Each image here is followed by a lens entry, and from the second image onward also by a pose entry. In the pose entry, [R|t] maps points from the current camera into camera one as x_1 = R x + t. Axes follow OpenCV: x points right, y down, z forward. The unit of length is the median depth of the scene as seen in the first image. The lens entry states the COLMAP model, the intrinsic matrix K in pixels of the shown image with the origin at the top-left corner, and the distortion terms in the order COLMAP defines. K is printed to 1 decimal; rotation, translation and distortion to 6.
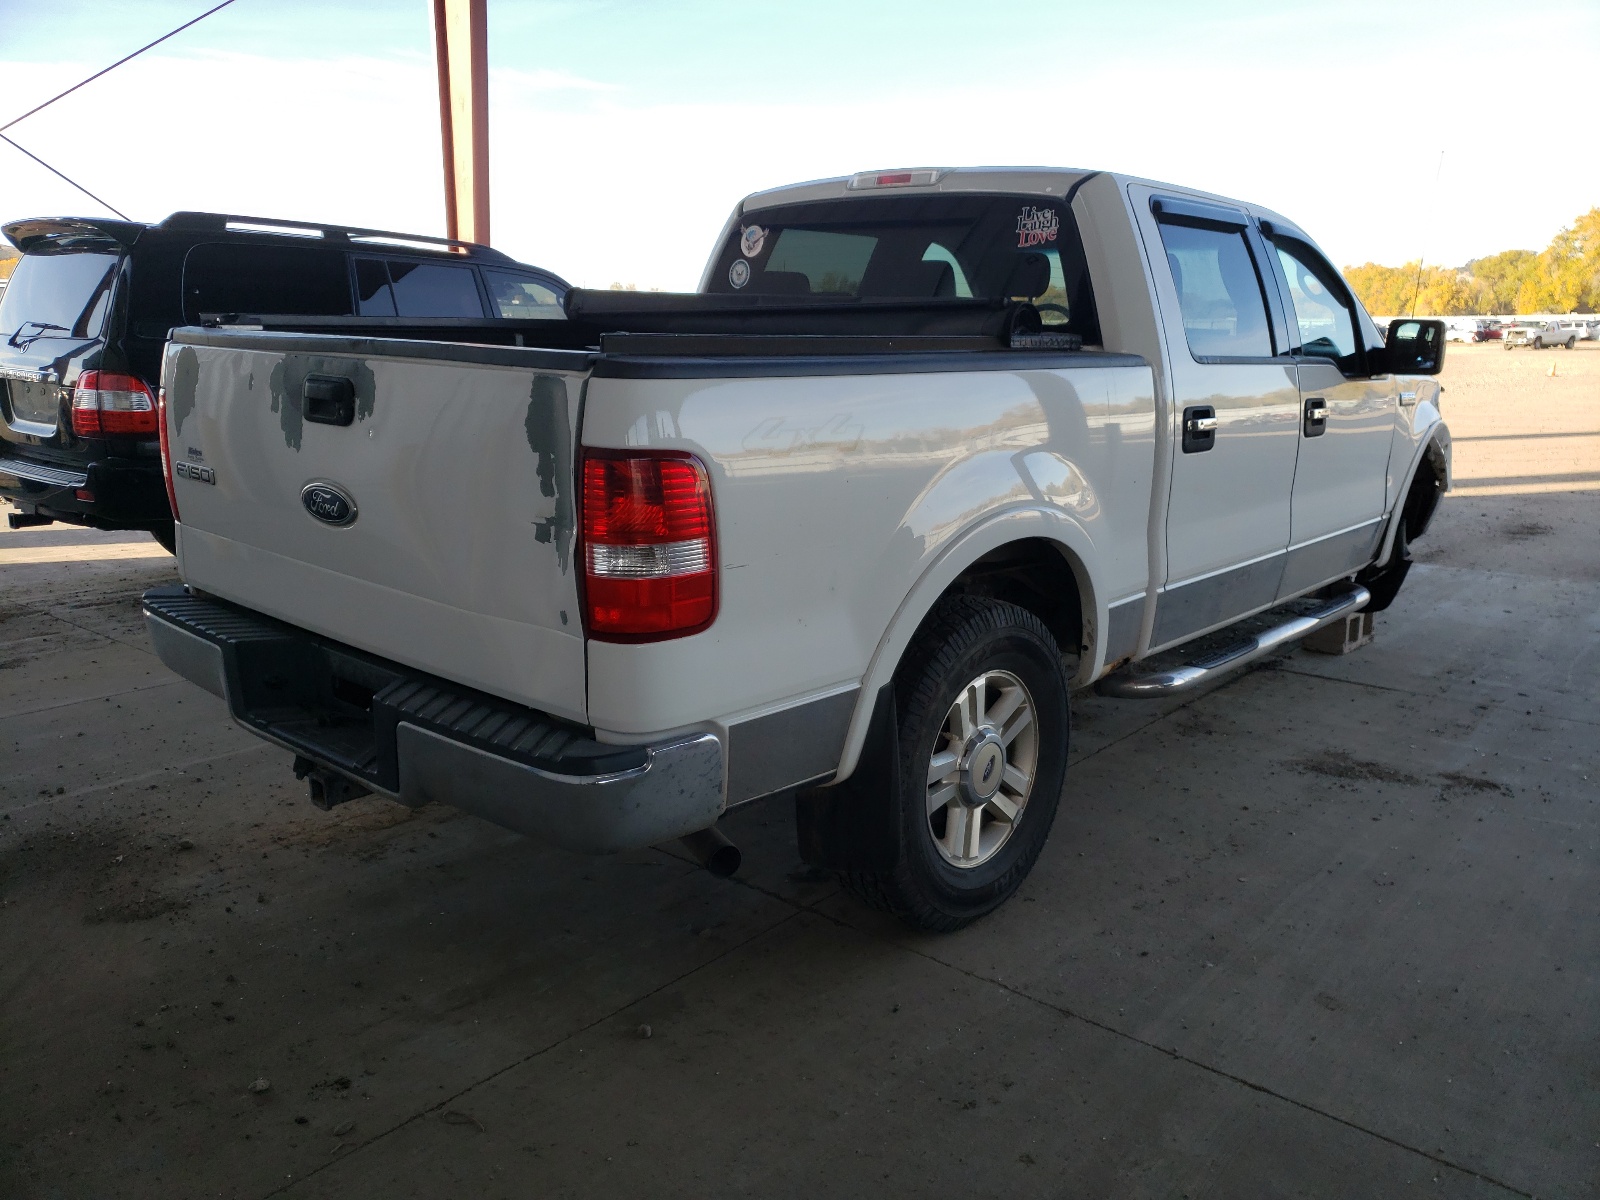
lens RADIAL K [[1270.4, 0, 800.0], [0, 1270.4, 600.0], [0, 0, 1]] dist [0.027851, -0.007309]
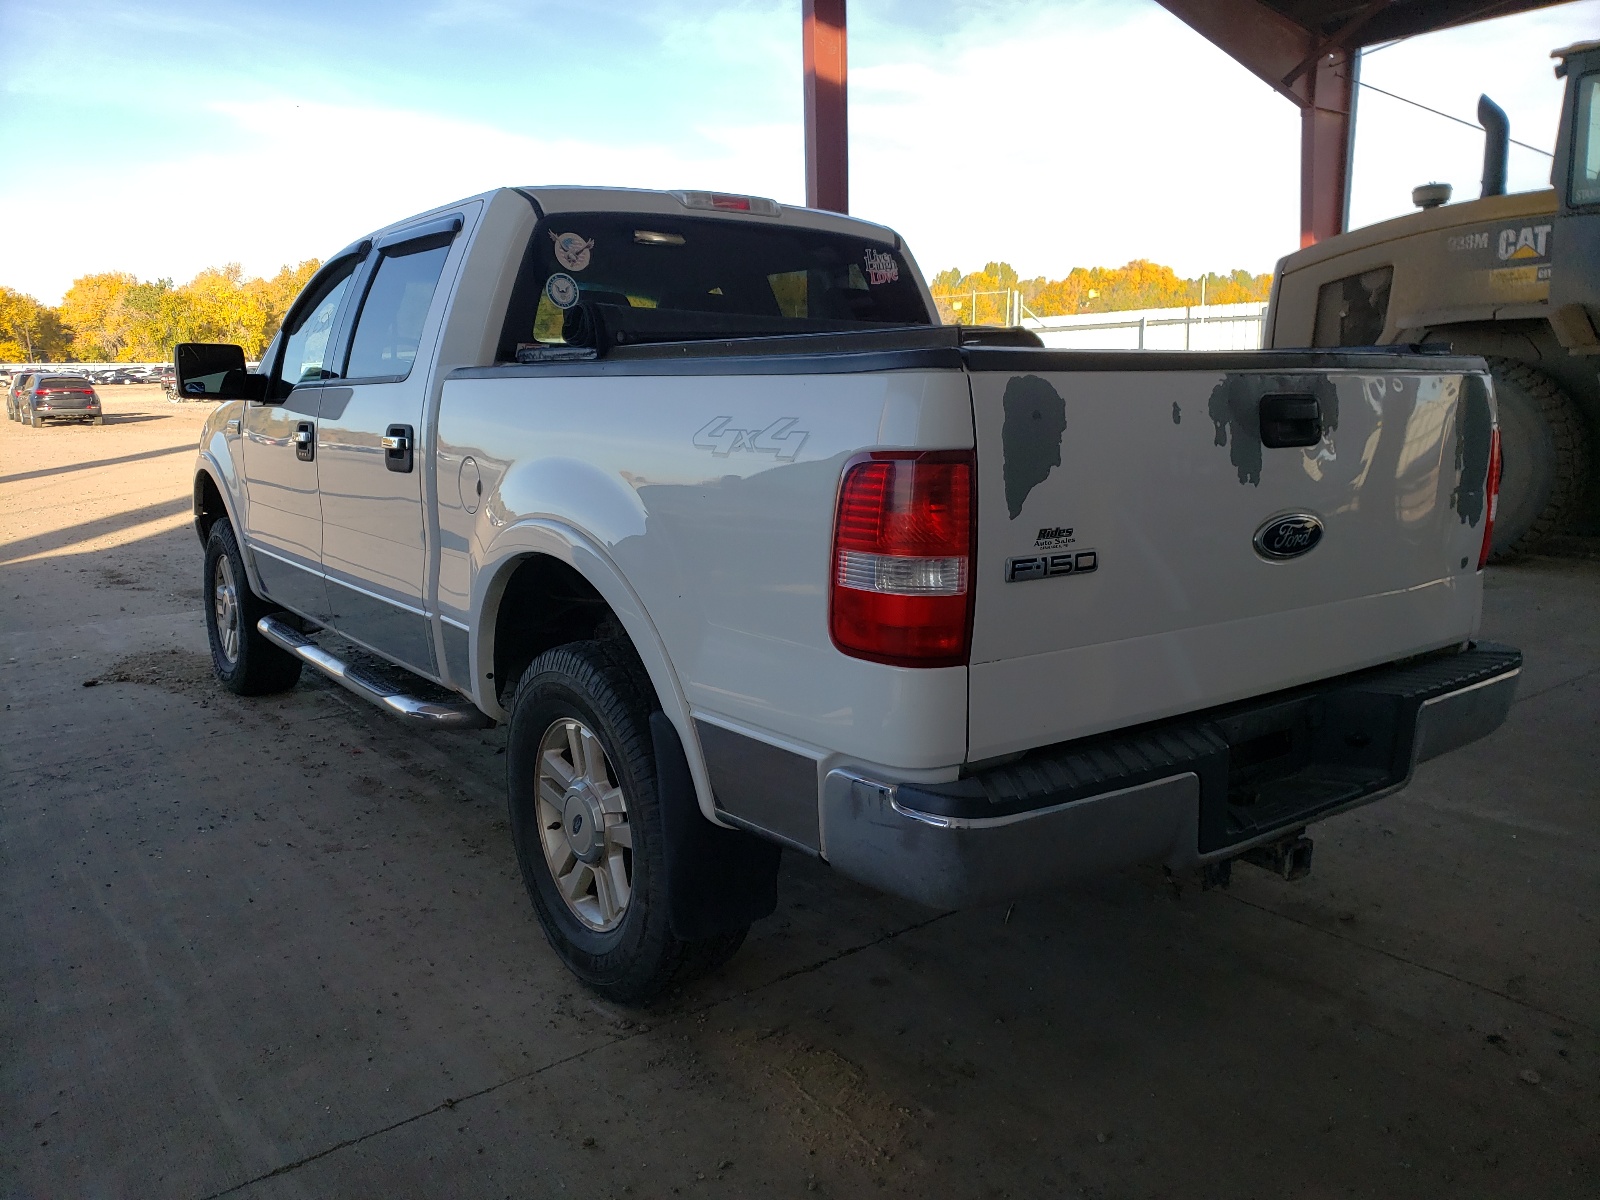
lens RADIAL K [[1270.4, 0, 800.0], [0, 1270.4, 600.0], [0, 0, 1]] dist [0.027851, -0.007309]
pose [[0.188726, -0.183151, 0.964800, -1.010967], [0.223604, 0.964662, 0.139385, -0.180714], [-0.956234, 0.189427, 0.223010, 0.878076]]
